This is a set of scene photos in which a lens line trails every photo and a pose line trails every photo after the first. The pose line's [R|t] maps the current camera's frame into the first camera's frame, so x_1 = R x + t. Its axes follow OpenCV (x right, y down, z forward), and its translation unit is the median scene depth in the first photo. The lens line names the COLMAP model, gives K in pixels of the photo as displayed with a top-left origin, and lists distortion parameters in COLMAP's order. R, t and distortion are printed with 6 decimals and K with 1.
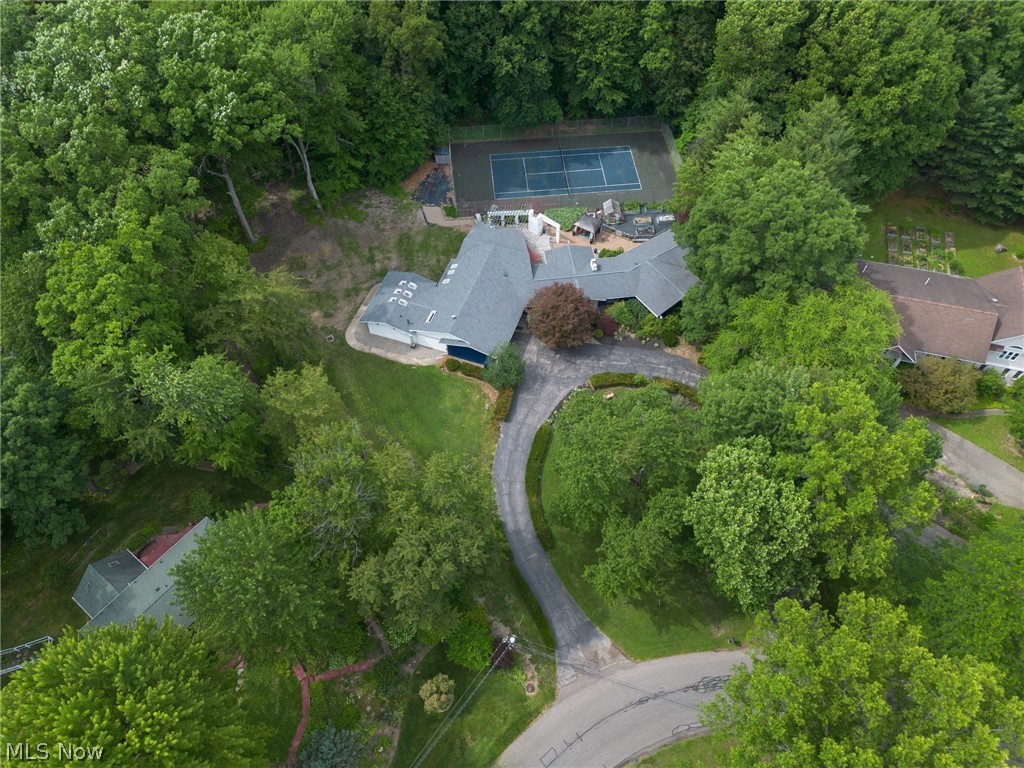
lens RADIAL K [[727.2, 0, 512.0], [0, 727.2, 384.0], [0, 0, 1]] dist [0.062755, -0.070276]
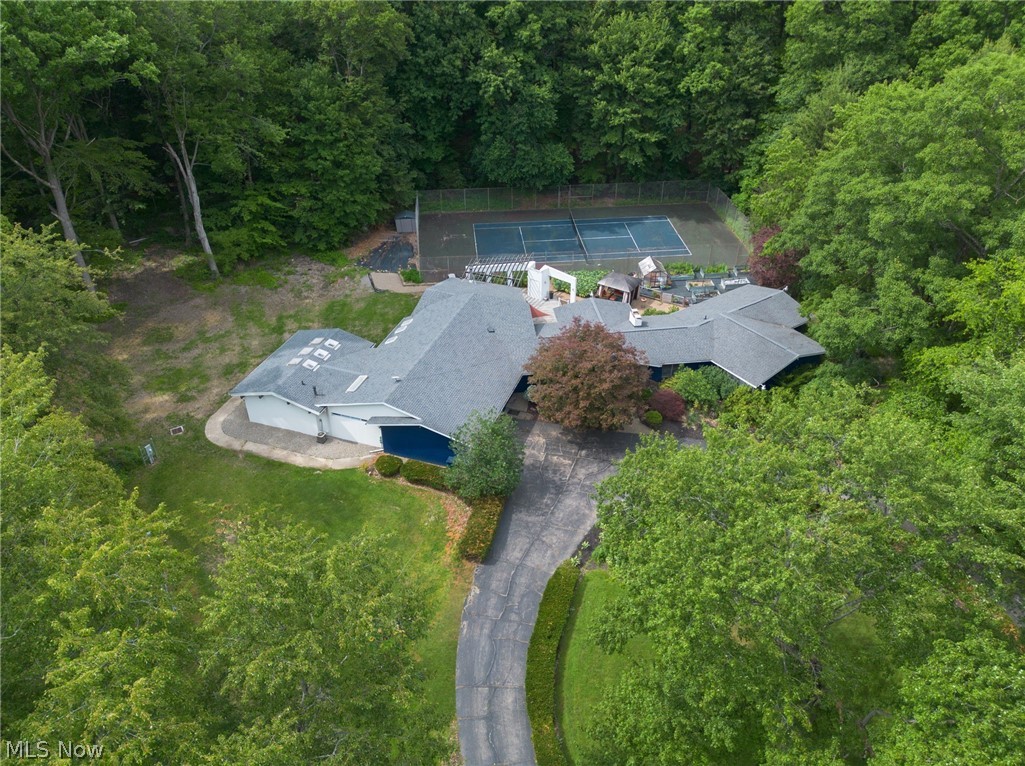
lens RADIAL K [[727.9, 0, 512.5], [0, 727.9, 383.0], [0, 0, 1]] dist [0.062755, -0.070276]
pose [[0.999993, 0.001656, 0.003264, 0.007294], [-0.000343, 0.930204, -0.367043, 0.108231], [-0.003644, 0.367040, 0.930198, 0.445995]]
